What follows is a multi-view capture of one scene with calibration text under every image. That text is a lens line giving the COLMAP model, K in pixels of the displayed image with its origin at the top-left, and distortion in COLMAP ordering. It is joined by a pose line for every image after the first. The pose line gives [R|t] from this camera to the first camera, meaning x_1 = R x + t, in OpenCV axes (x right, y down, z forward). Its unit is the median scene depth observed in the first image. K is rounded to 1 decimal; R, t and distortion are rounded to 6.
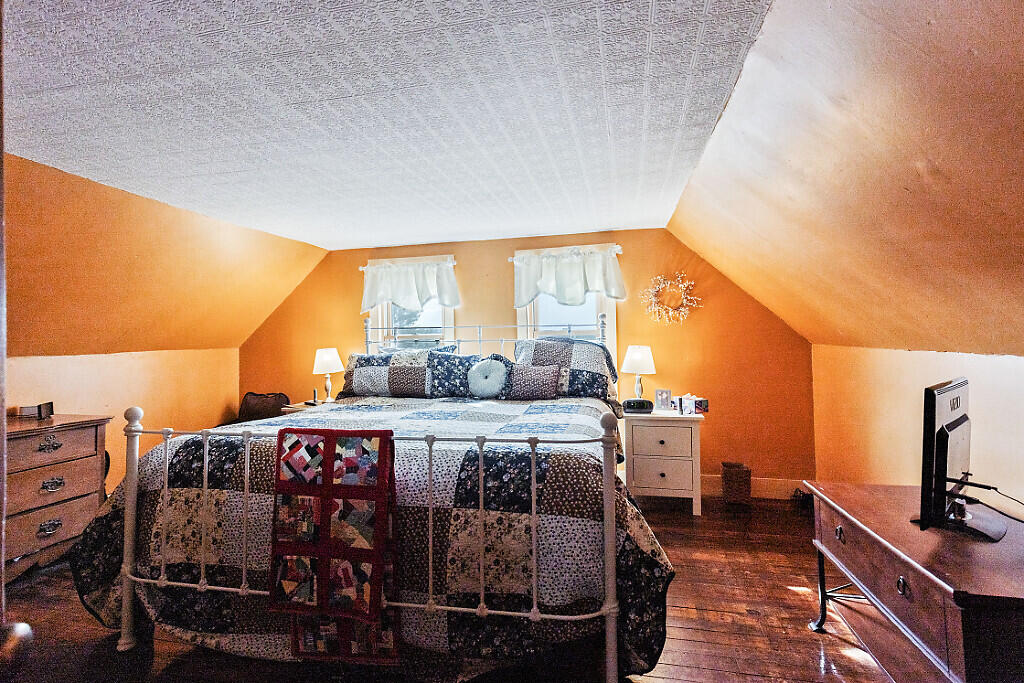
lens RADIAL K [[468.7, 0, 509.1], [0, 468.7, 336.0], [0, 0, 1]] dist [0.005190, 0.000181]
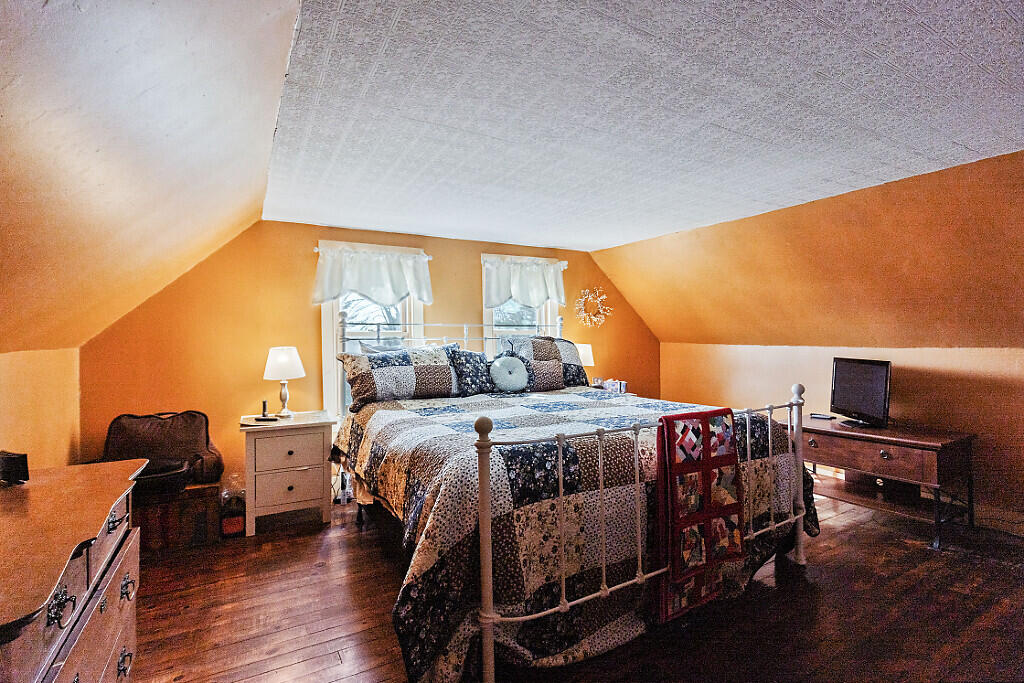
lens RADIAL K [[468.7, 0, 462.6], [0, 468.7, 348.9], [0, 0, 1]] dist [0.005190, 0.000181]
pose [[0.761558, -0.004819, 0.648079, -0.858848], [-0.011258, 0.999723, 0.020663, 0.013341], [-0.647999, -0.023032, 0.761293, 0.272311]]
